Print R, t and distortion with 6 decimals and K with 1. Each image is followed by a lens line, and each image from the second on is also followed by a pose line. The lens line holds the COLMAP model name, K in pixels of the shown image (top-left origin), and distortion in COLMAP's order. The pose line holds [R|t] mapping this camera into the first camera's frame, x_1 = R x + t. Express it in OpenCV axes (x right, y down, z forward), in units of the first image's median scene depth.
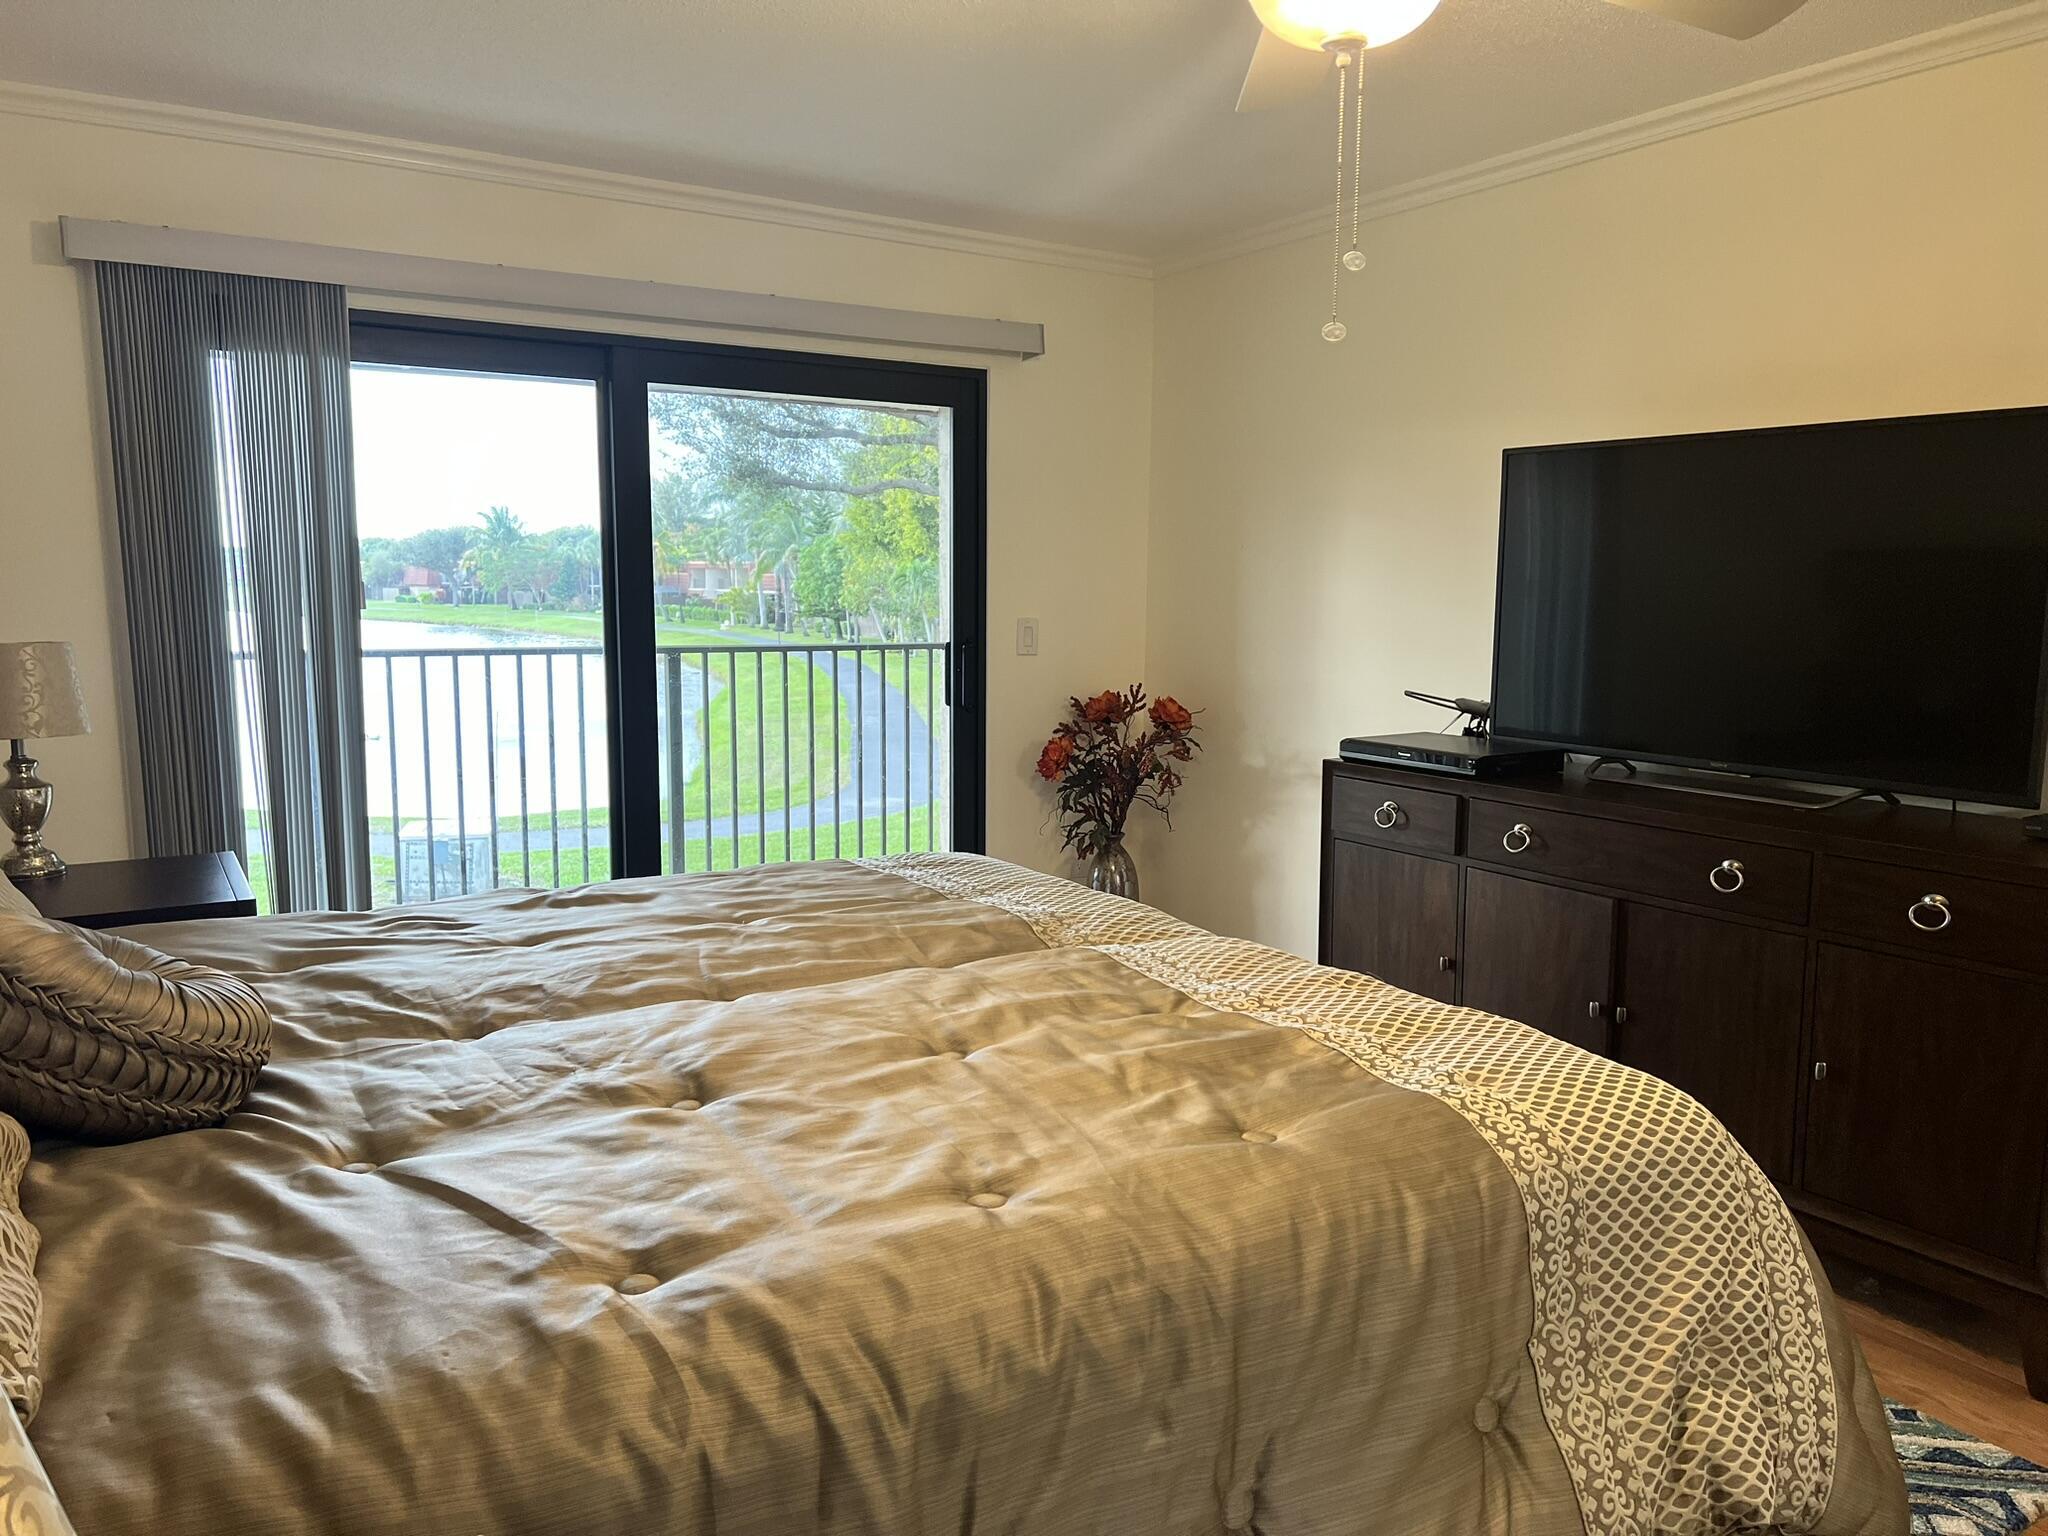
lens RADIAL K [[1540.4, 0, 1032.9], [0, 1540.4, 778.8], [0, 0, 1]] dist [0.049293, -0.049902]
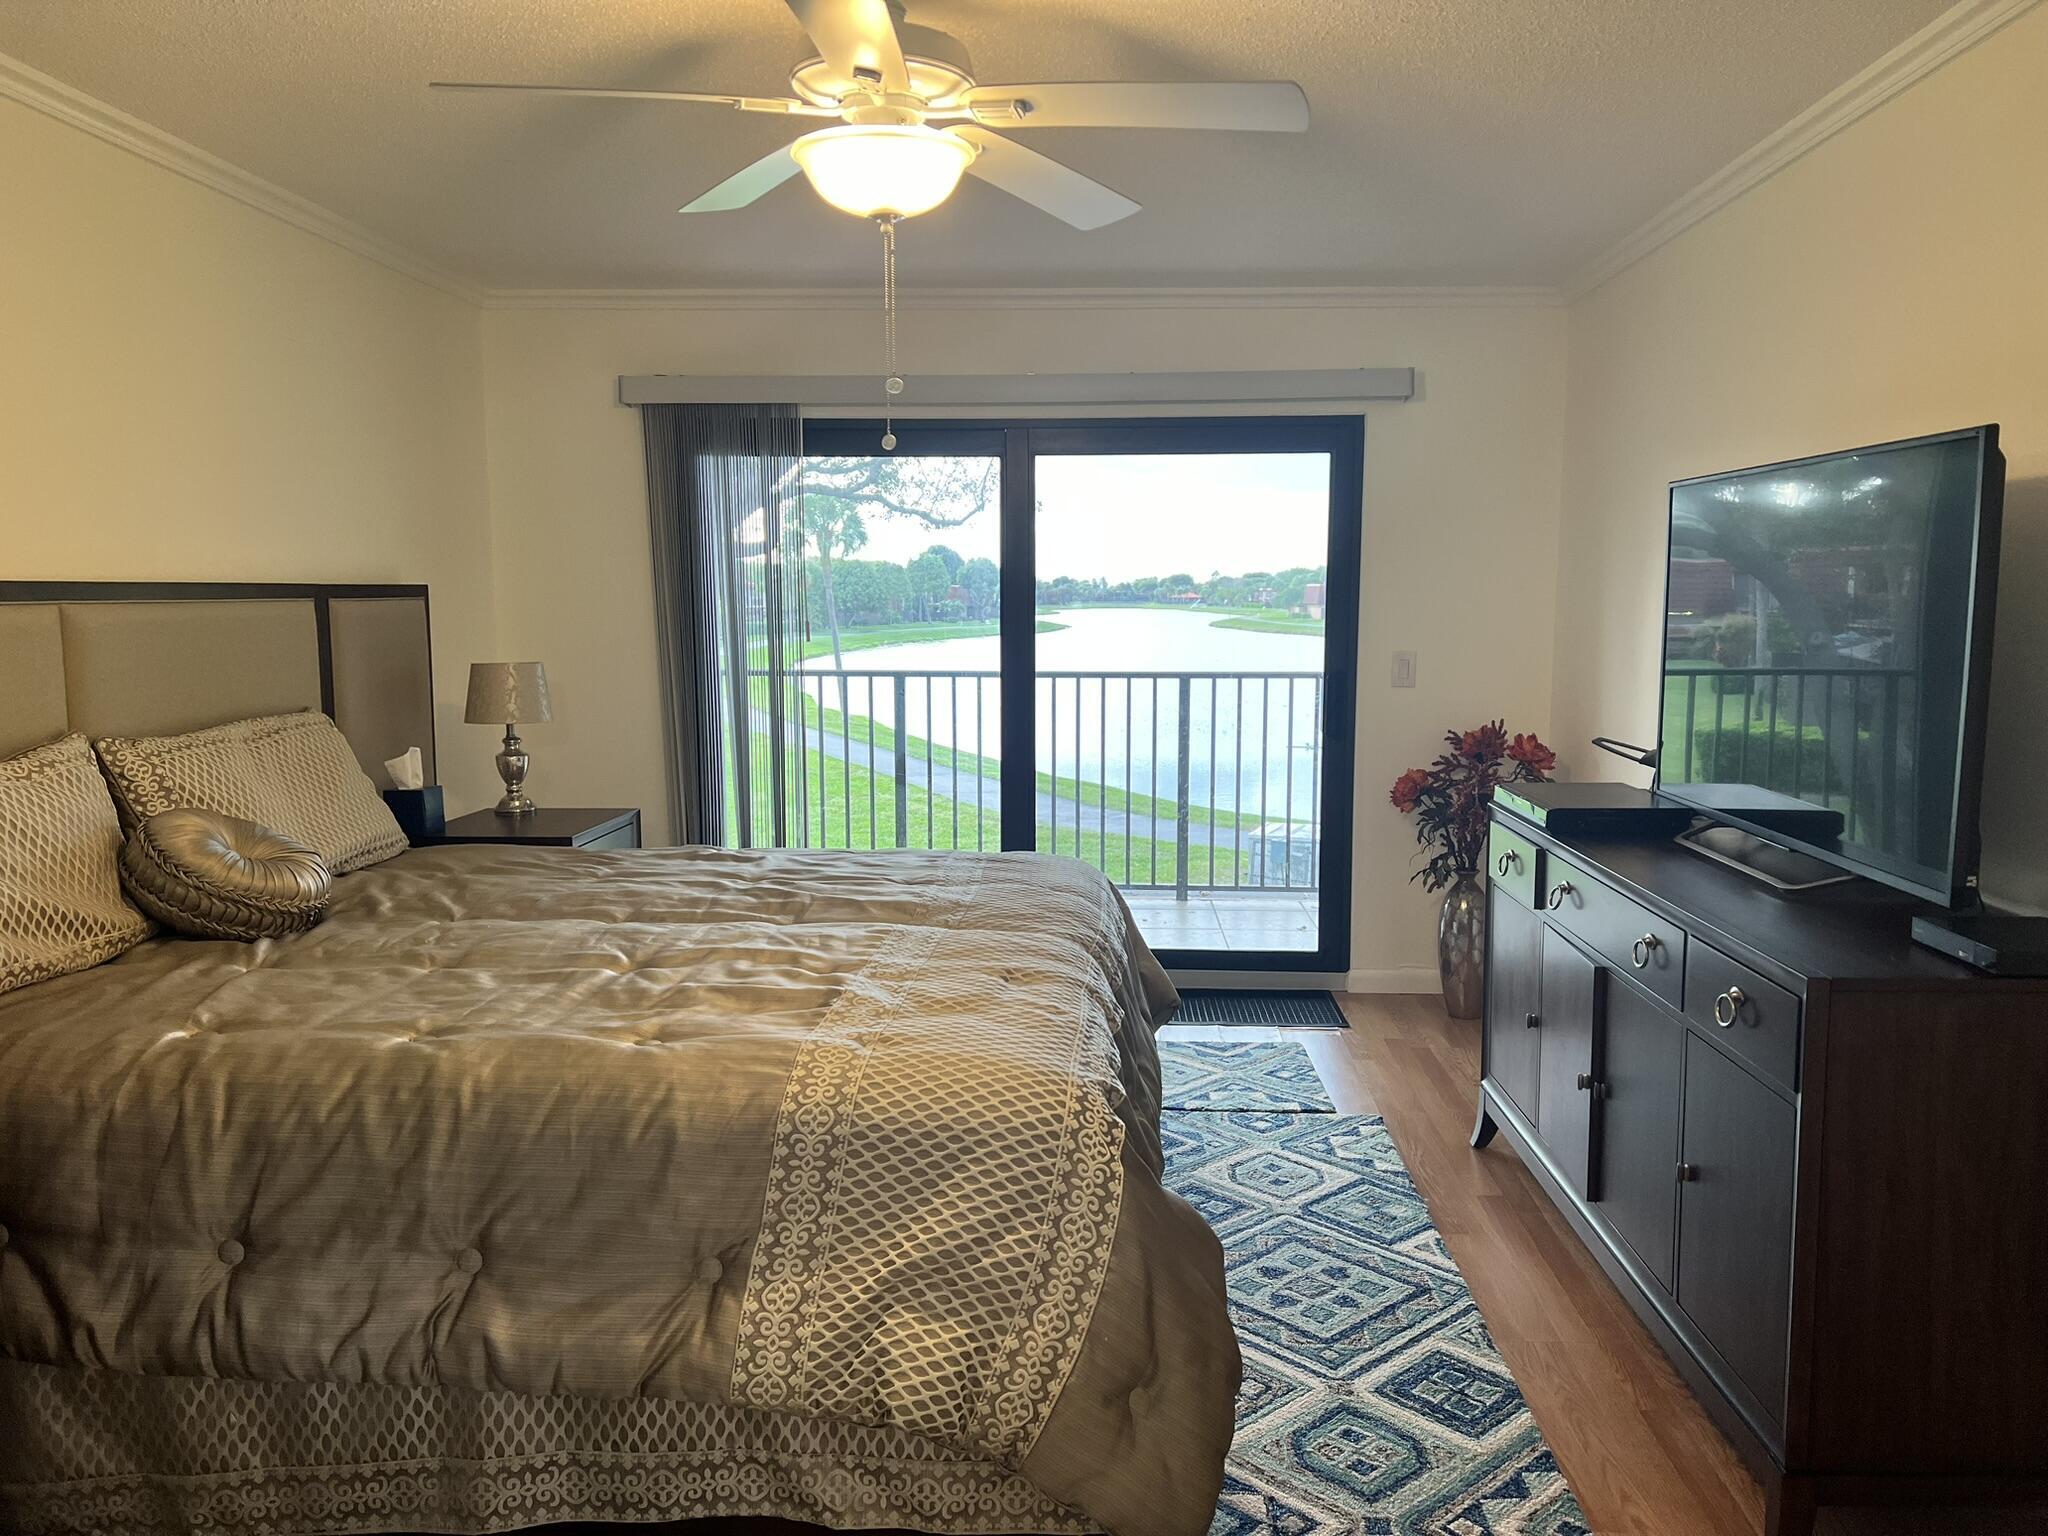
lens RADIAL K [[1540.4, 0, 1029.6], [0, 1540.4, 773.3], [0, 0, 1]] dist [0.049293, -0.049902]
pose [[0.816200, 0.060608, -0.574582, 0.650441], [-0.069191, 0.997579, 0.006941, -0.022361], [0.573612, 0.034091, 0.818418, 0.030434]]
